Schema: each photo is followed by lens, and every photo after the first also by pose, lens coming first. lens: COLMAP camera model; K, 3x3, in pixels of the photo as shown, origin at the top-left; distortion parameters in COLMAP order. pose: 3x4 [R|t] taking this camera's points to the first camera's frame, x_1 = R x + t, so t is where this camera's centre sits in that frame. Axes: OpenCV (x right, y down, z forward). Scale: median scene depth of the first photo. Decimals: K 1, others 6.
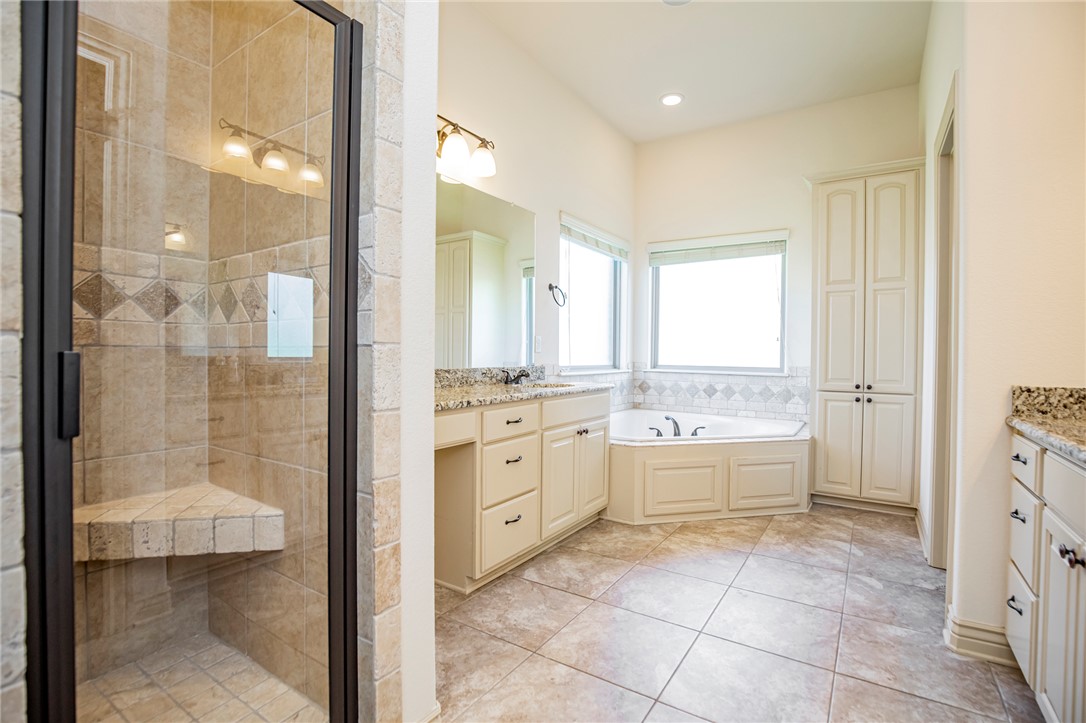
lens RADIAL K [[501.2, 0, 543.8], [0, 501.2, 360.3], [0, 0, 1]] dist [-0.033133, 0.005891]
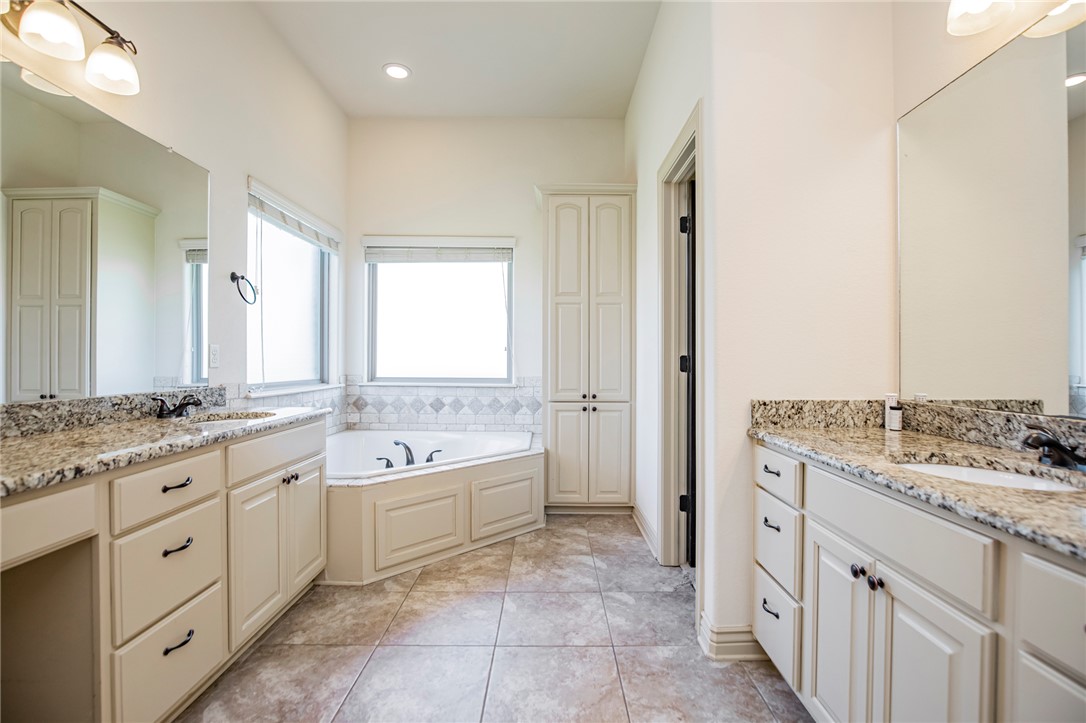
lens RADIAL K [[501.2, 0, 546.6], [0, 501.2, 358.9], [0, 0, 1]] dist [-0.033133, 0.005891]
pose [[0.828338, -0.008017, 0.560171, -0.016198], [0.013925, 0.999883, -0.006281, -0.020532], [-0.560056, 0.013003, 0.828353, 0.187704]]
